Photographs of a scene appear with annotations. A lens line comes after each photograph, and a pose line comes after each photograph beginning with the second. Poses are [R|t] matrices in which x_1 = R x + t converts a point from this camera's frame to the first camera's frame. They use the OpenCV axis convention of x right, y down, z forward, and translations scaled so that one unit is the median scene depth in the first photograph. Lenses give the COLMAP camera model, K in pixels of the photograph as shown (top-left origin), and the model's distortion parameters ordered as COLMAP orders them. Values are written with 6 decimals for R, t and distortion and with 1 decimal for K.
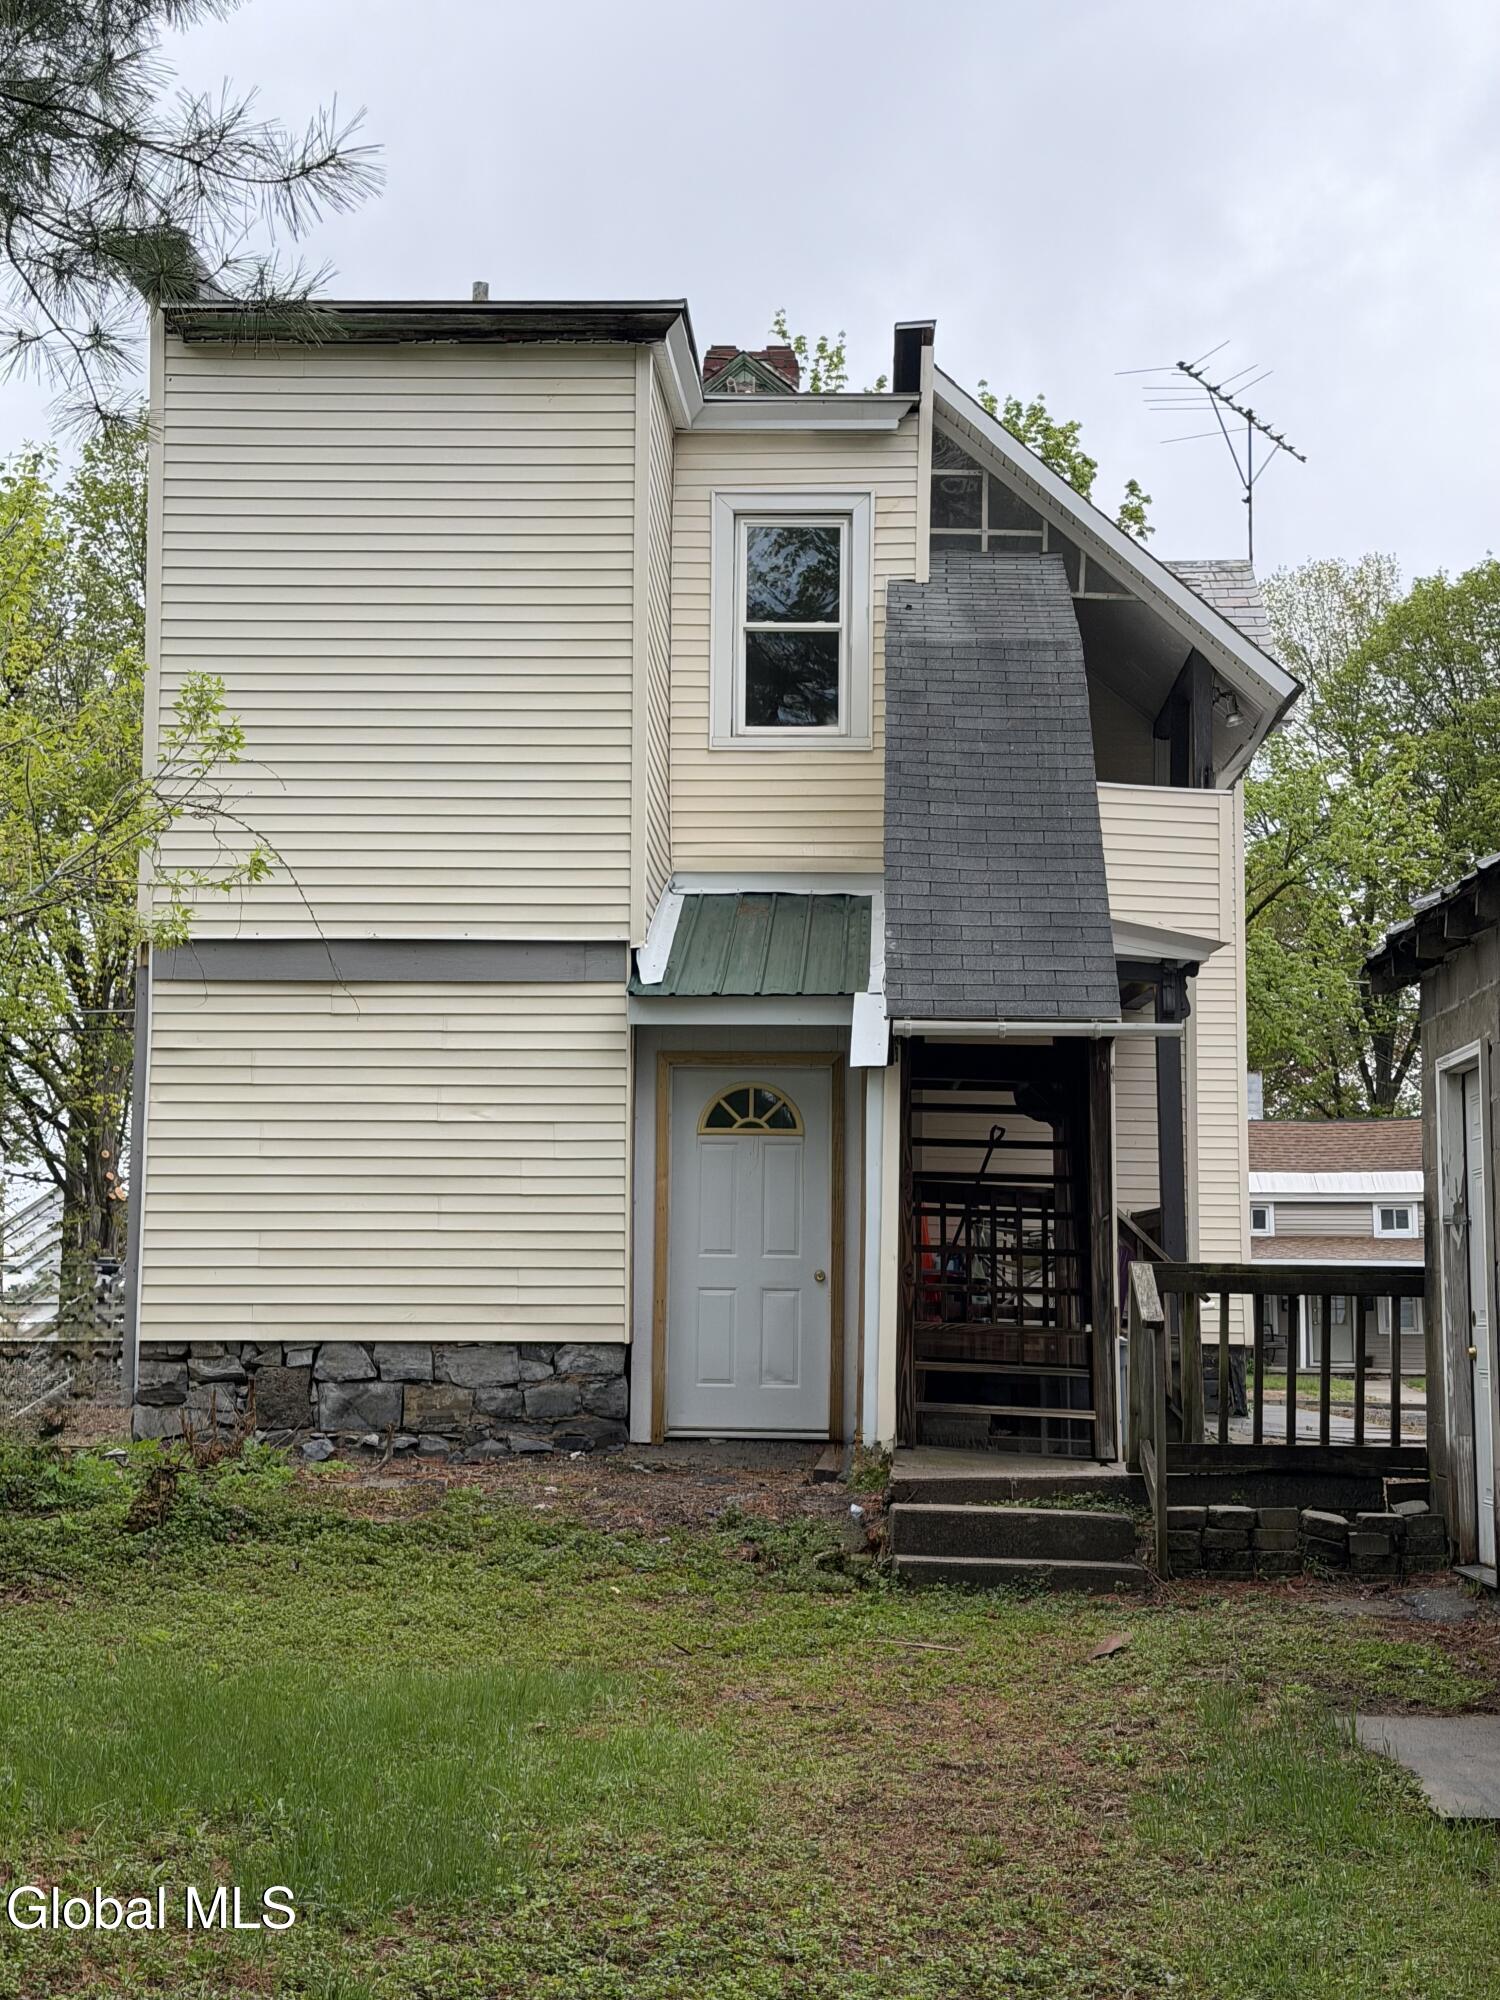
lens RADIAL K [[3123.2, 0, 750.0], [0, 3123.2, 1000.0], [0, 0, 1]] dist [0.009345, 0.033909]
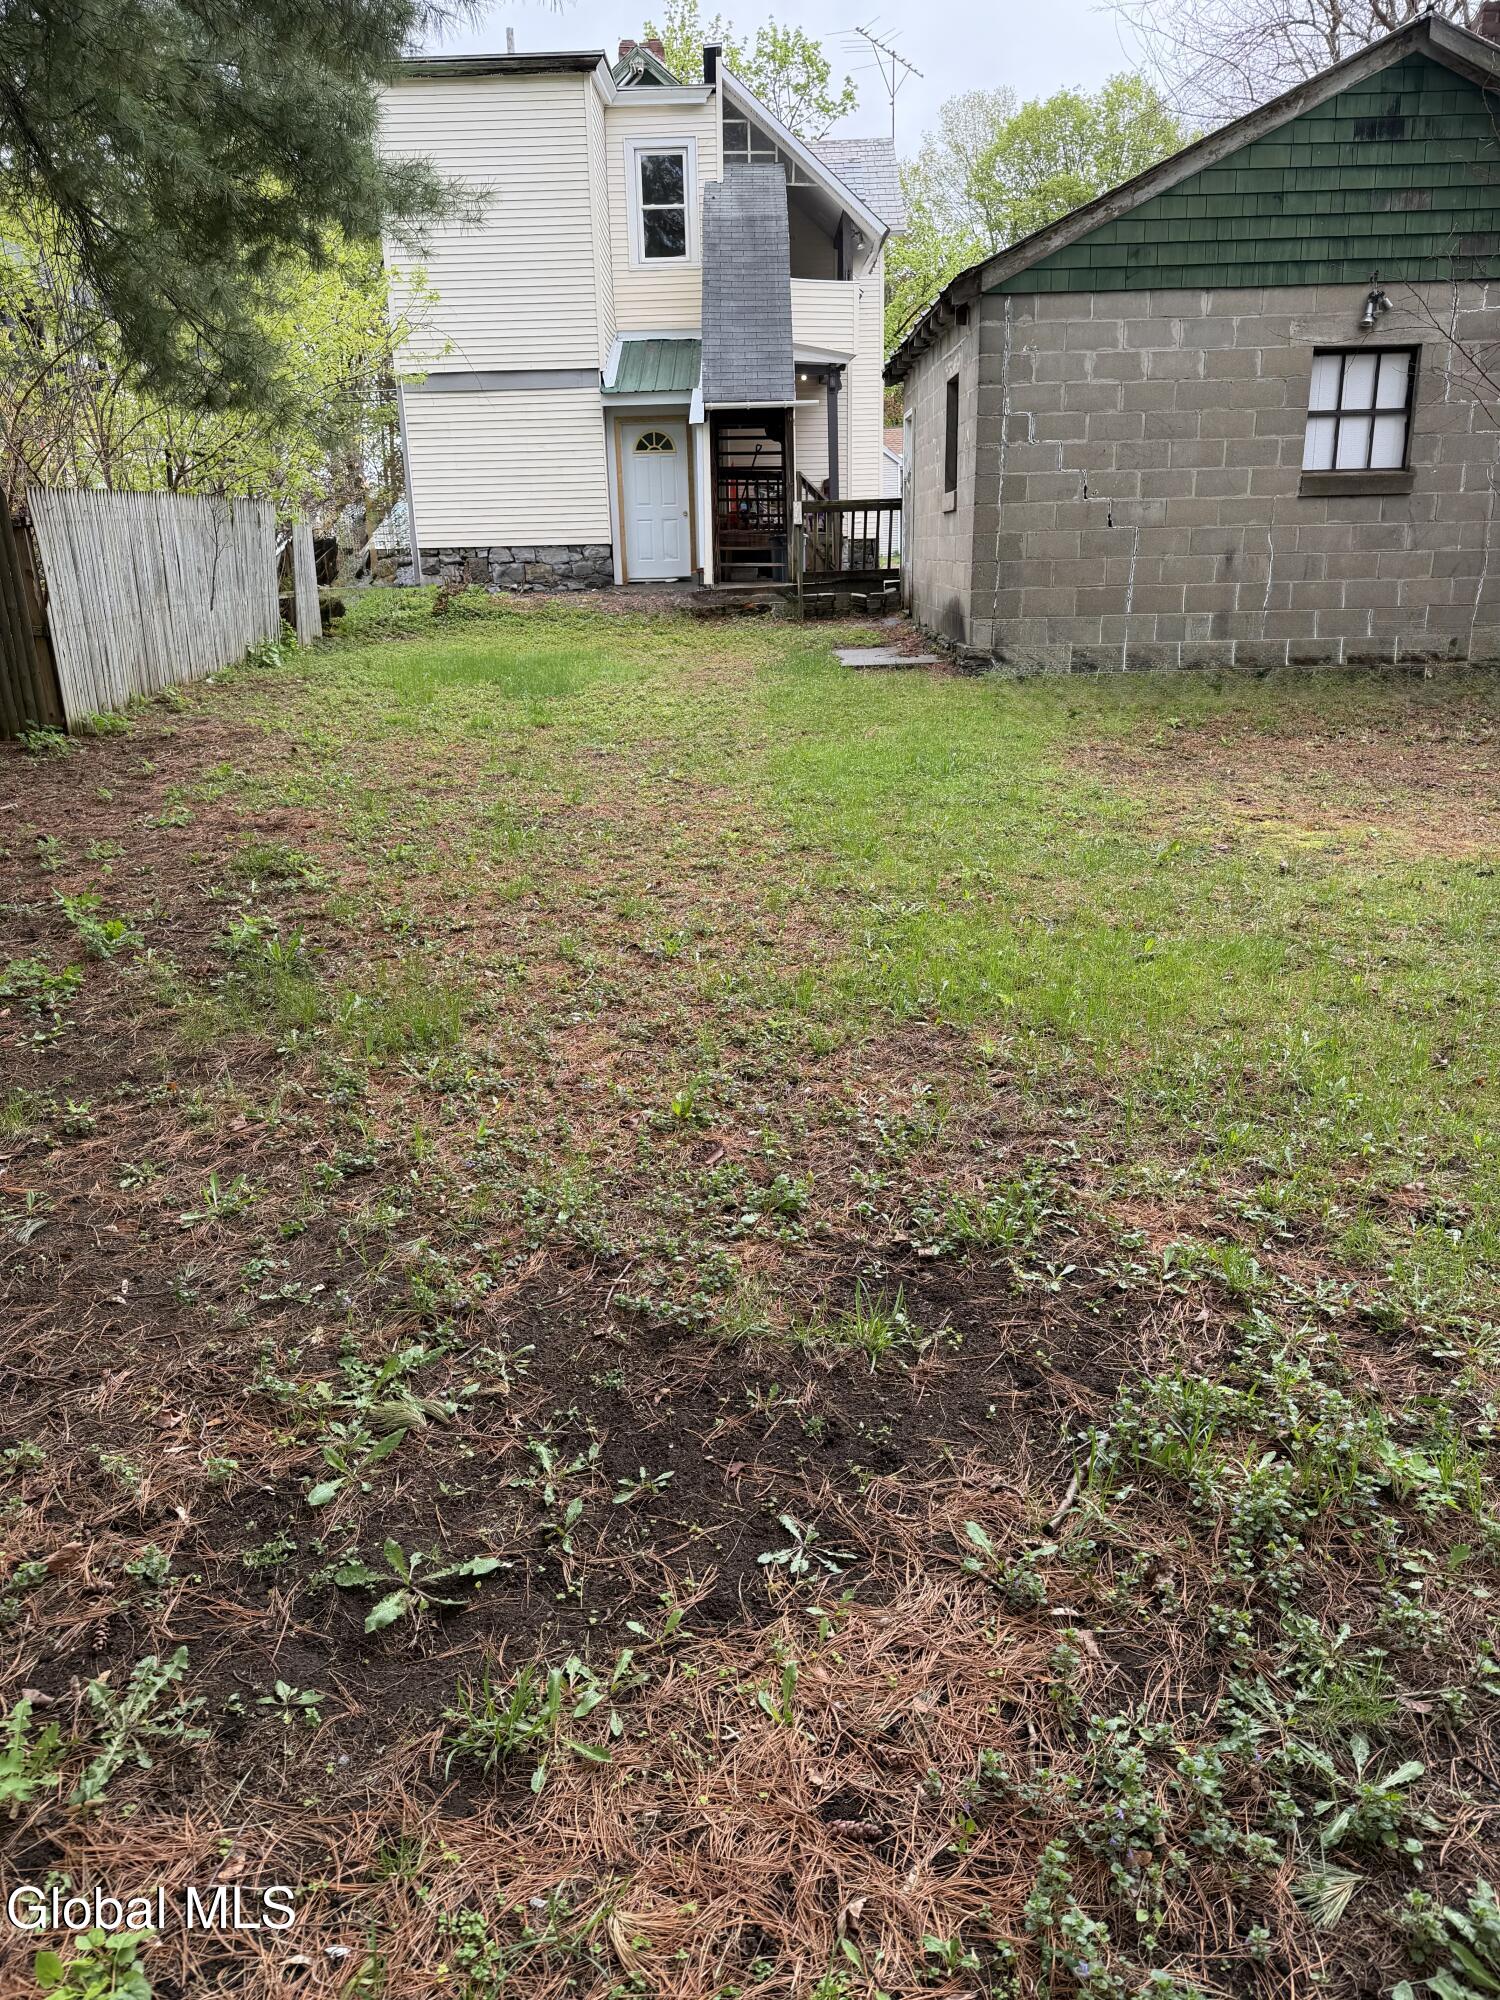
lens RADIAL K [[1457.9, 0, 750.0], [0, 1457.9, 1000.0], [0, 0, 1]] dist [0.140554, -0.222580]
pose [[0.998305, -0.048482, 0.032207, 0.015801], [0.031972, 0.919154, 0.392598, -0.015777], [-0.048638, -0.390902, 0.919146, -0.235391]]
